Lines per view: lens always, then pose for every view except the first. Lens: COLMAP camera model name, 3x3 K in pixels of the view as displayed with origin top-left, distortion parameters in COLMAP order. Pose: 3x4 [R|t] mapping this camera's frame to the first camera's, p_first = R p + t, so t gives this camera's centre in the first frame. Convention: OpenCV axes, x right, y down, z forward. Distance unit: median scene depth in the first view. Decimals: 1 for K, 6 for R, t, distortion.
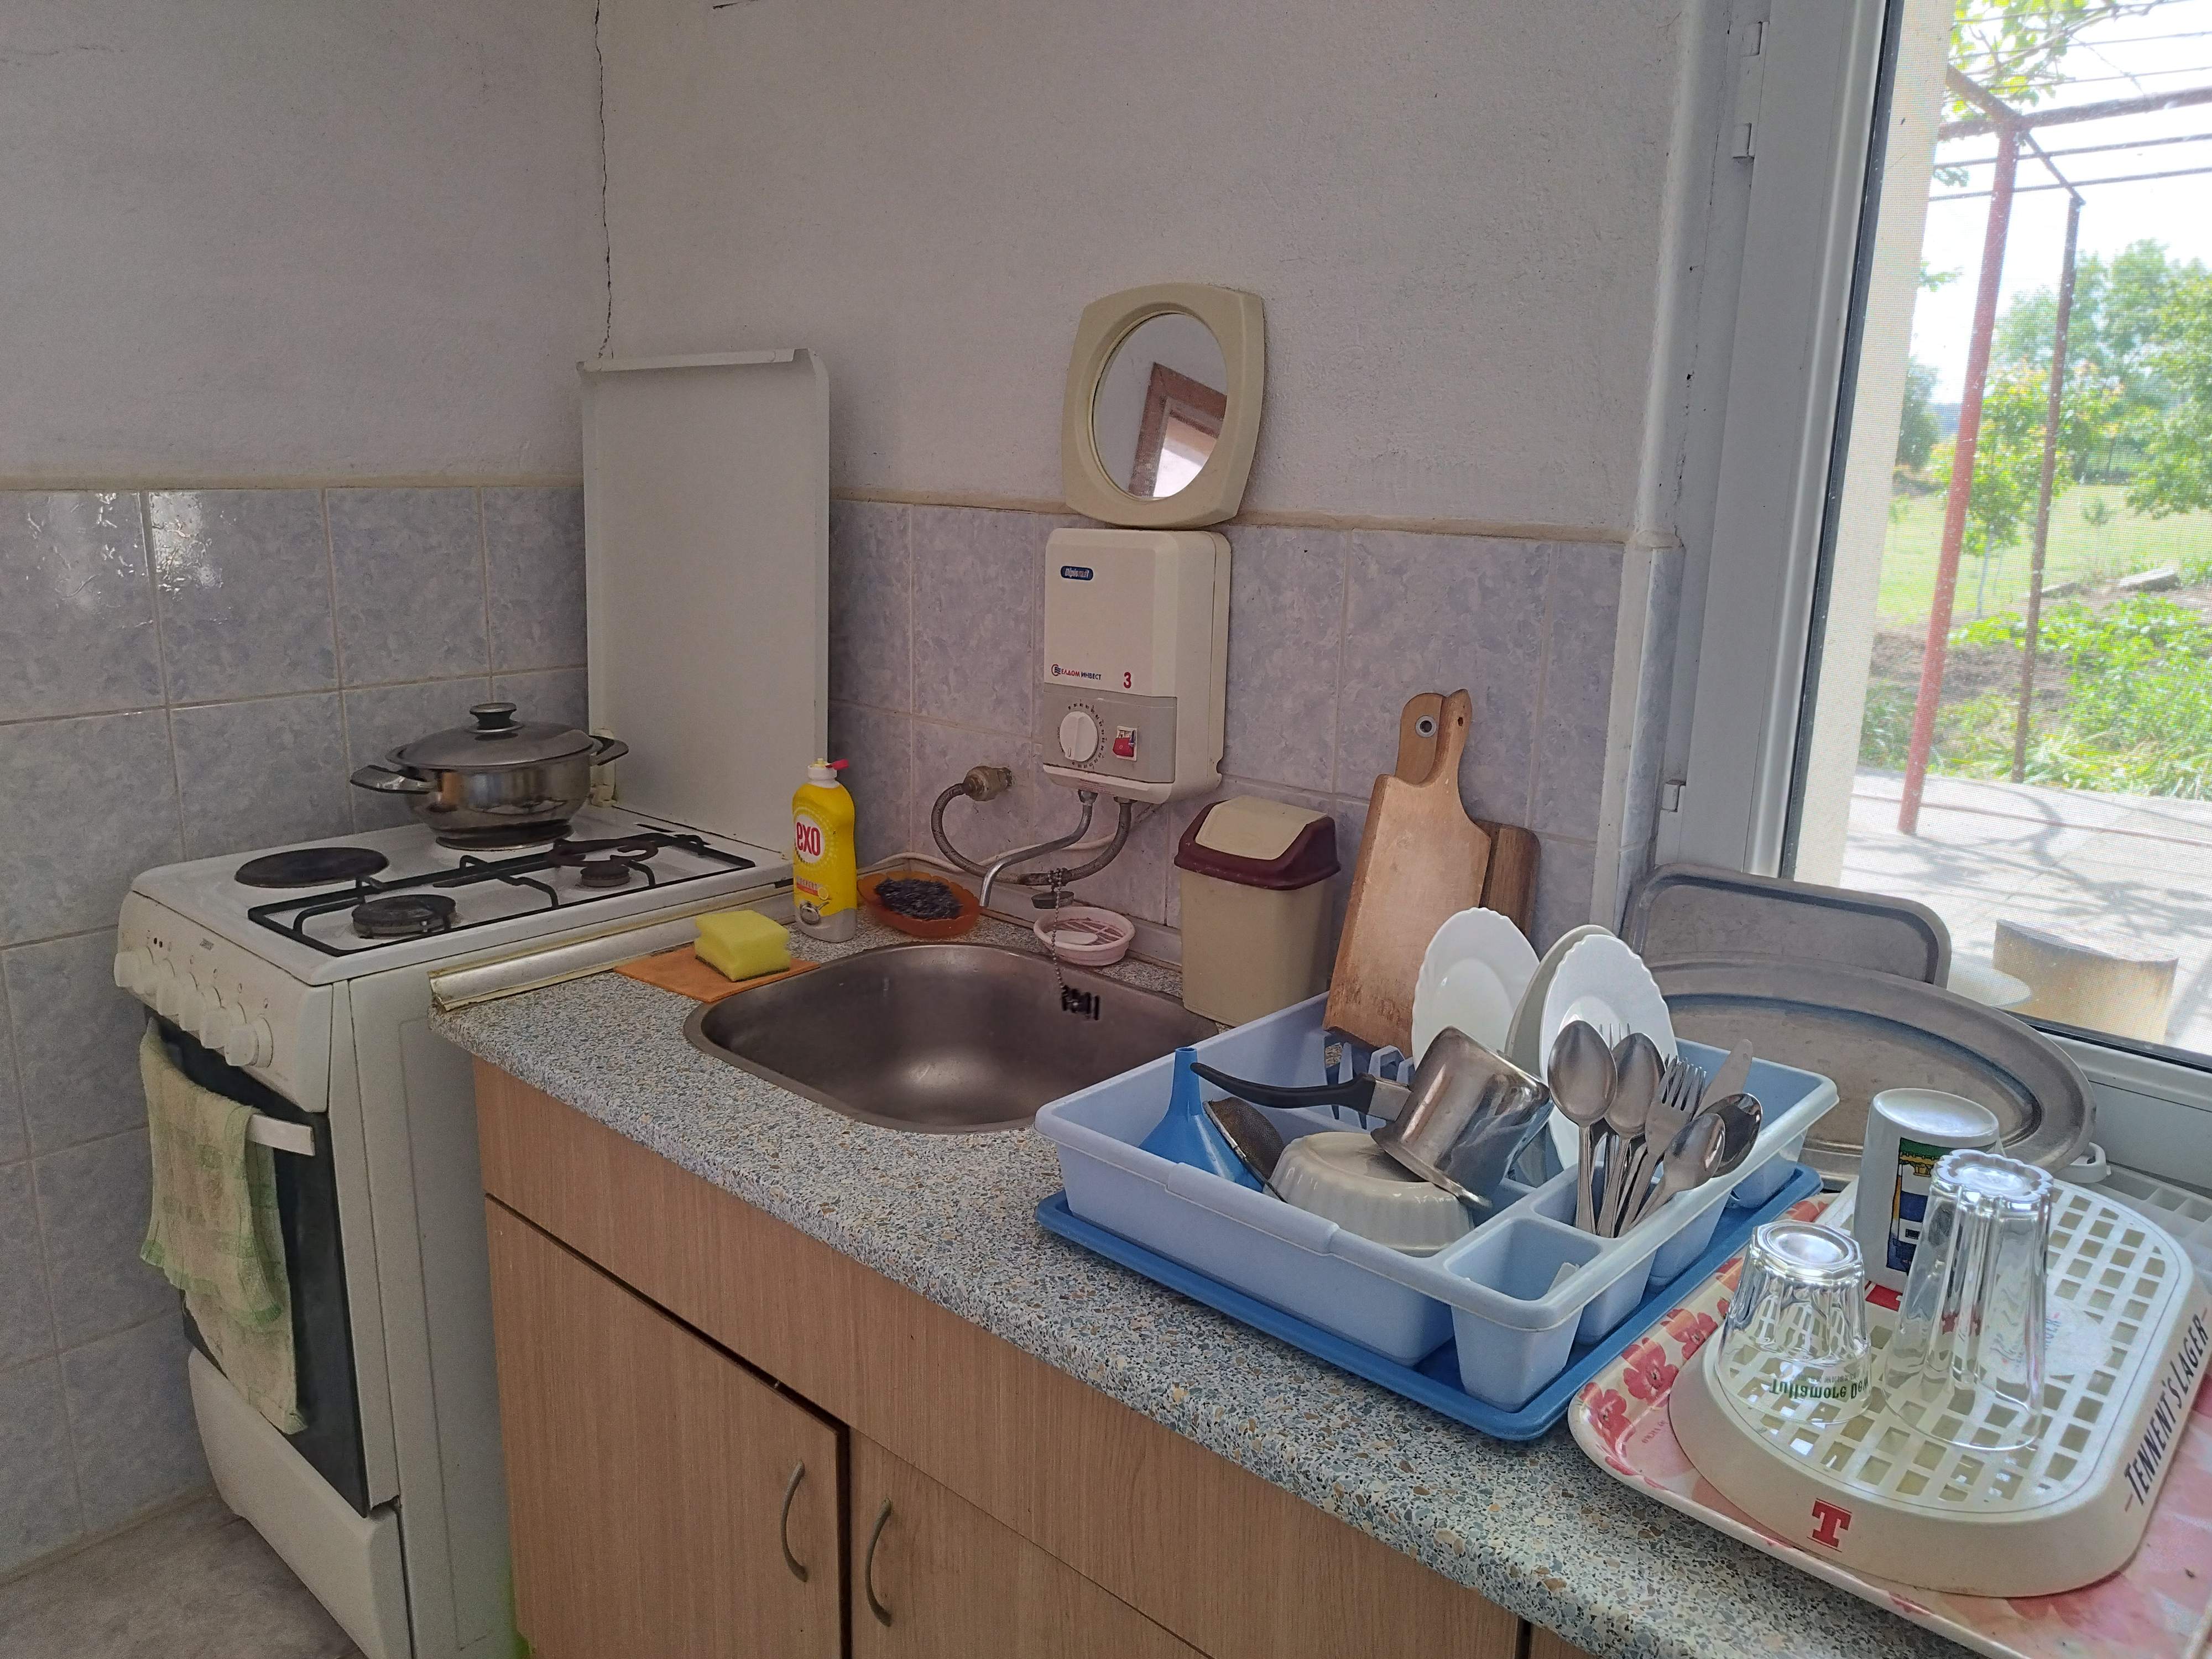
lens RADIAL K [[1578.7, 0, 1106.6], [0, 1578.7, 830.0], [0, 0, 1]] dist [-0.008836, -0.003390]
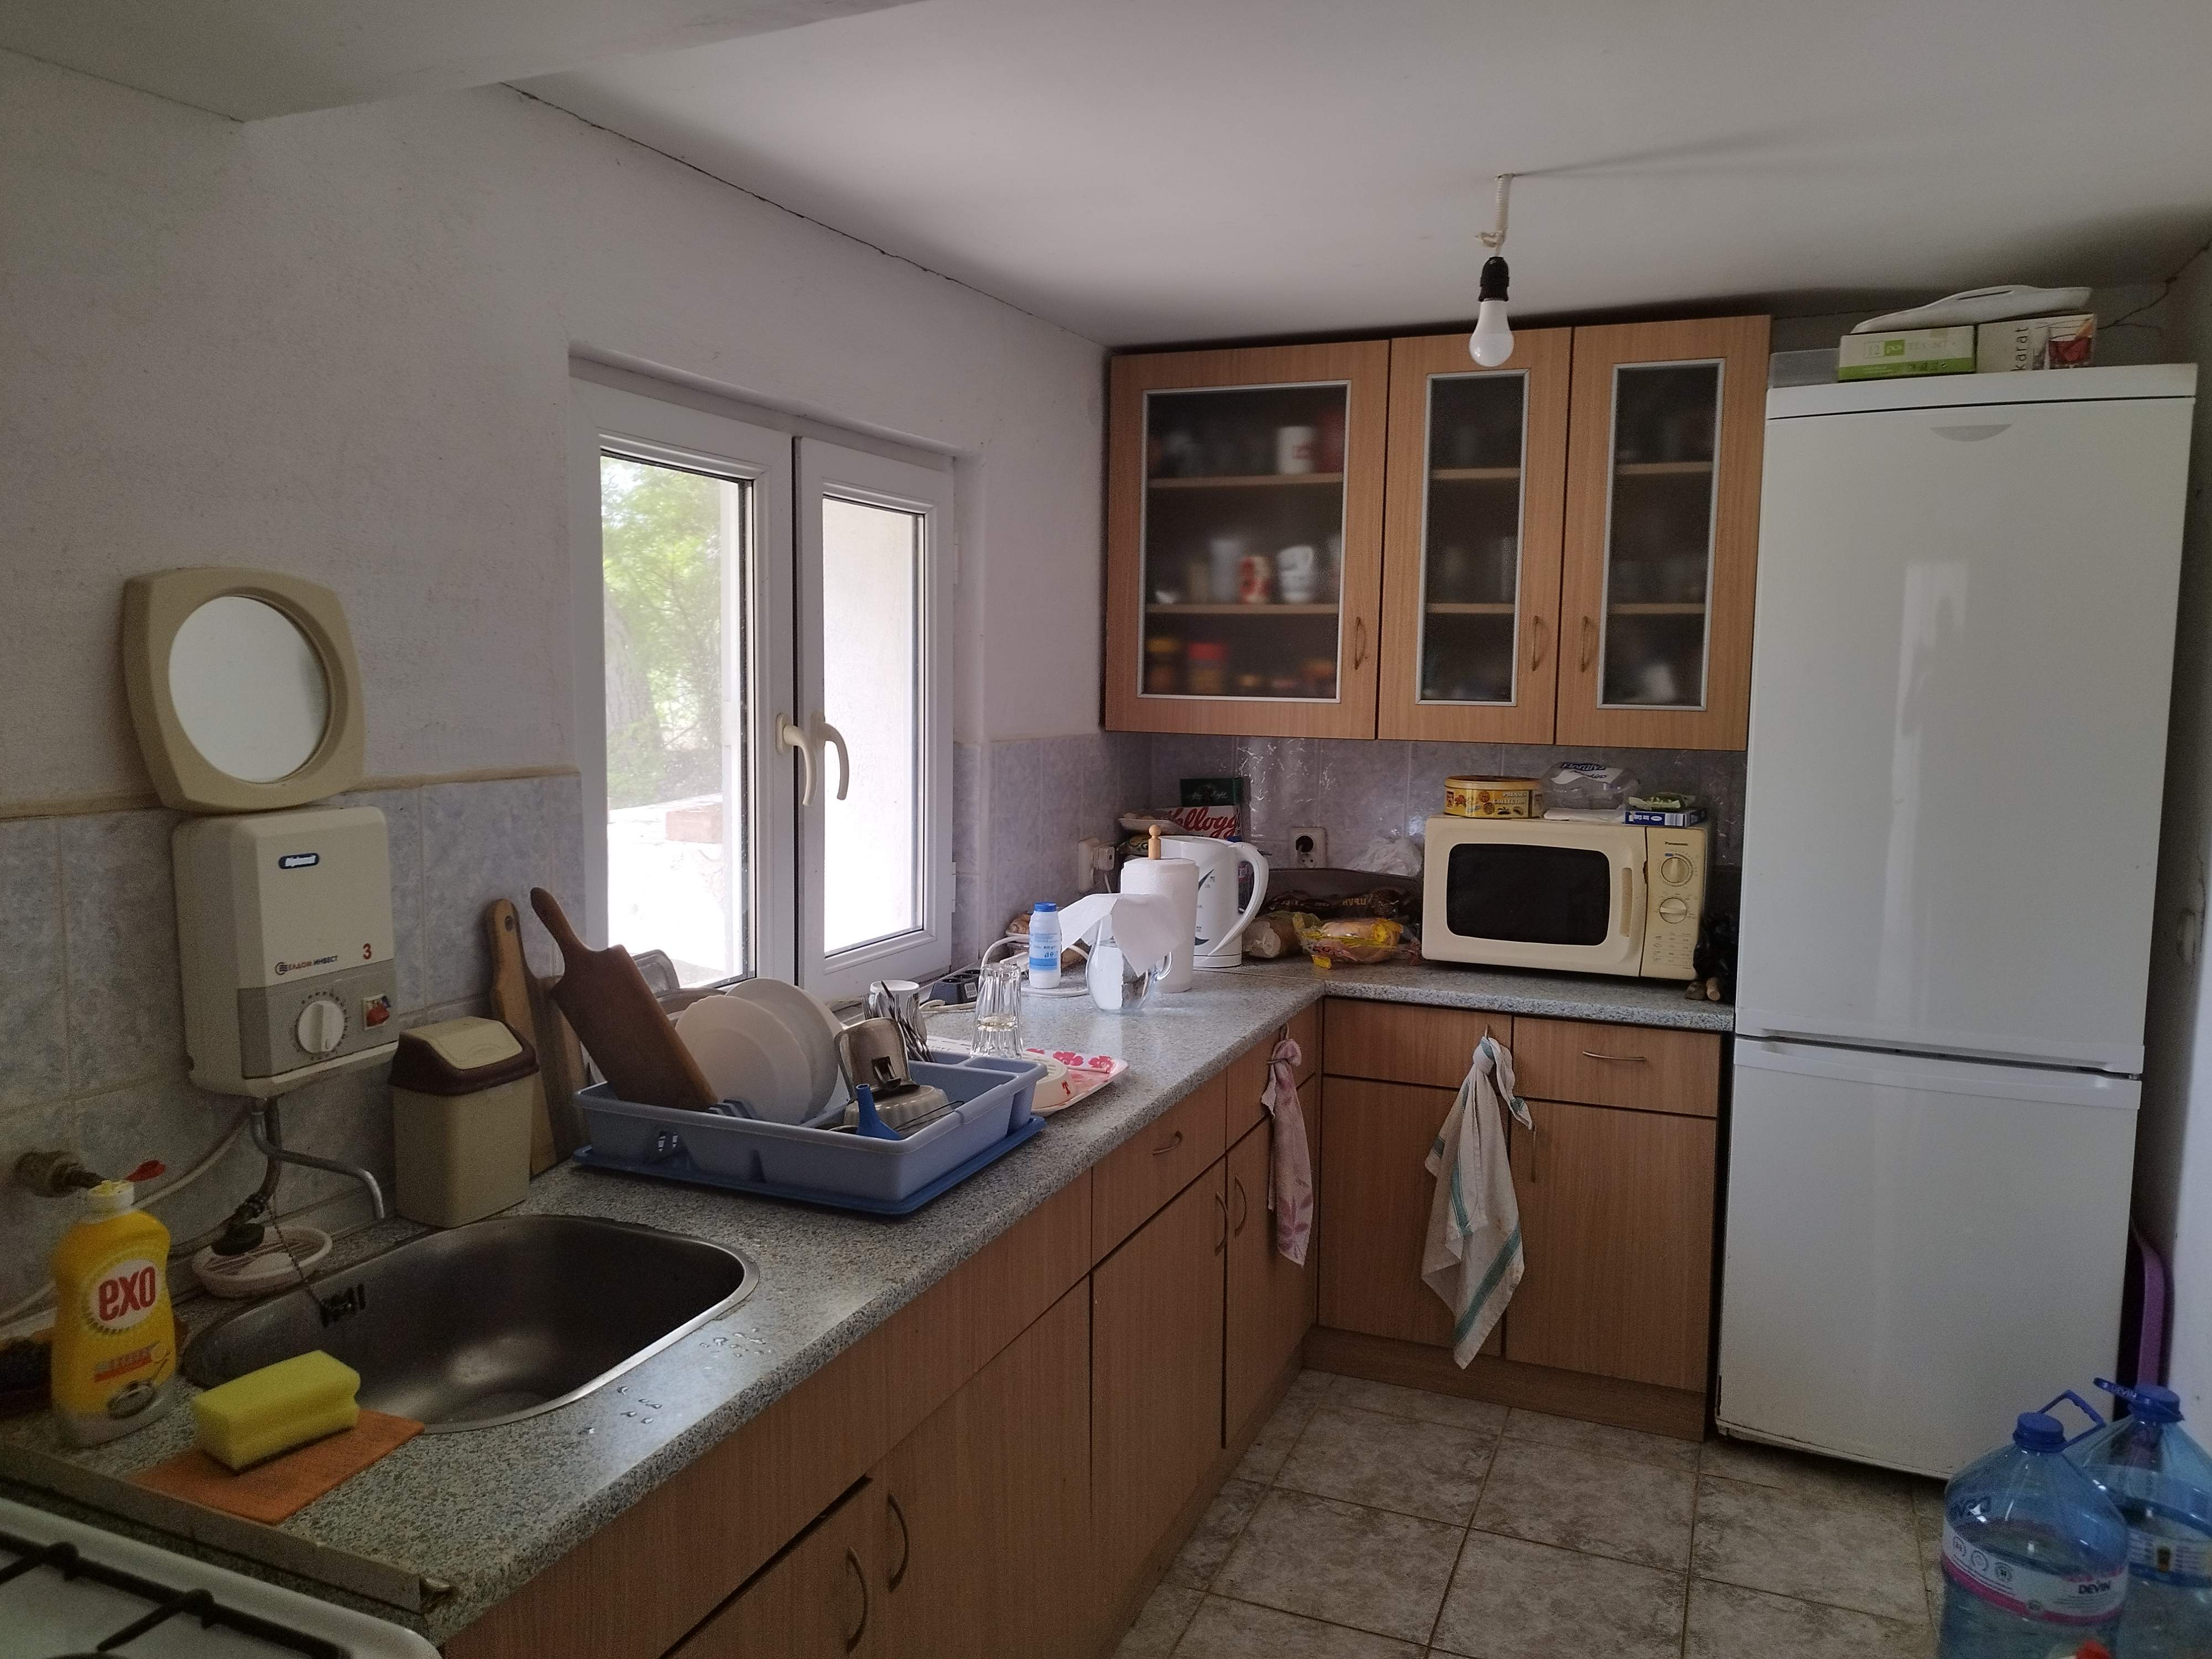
lens RADIAL K [[1576.9, 0, 1105.6], [0, 1576.9, 830.3], [0, 0, 1]] dist [-0.002527, -0.000939]
pose [[-0.331913, -0.117370, 0.935980, -1.167797], [0.200992, 0.960645, 0.191738, -0.287967], [-0.921649, 0.251765, -0.295260, 0.892712]]
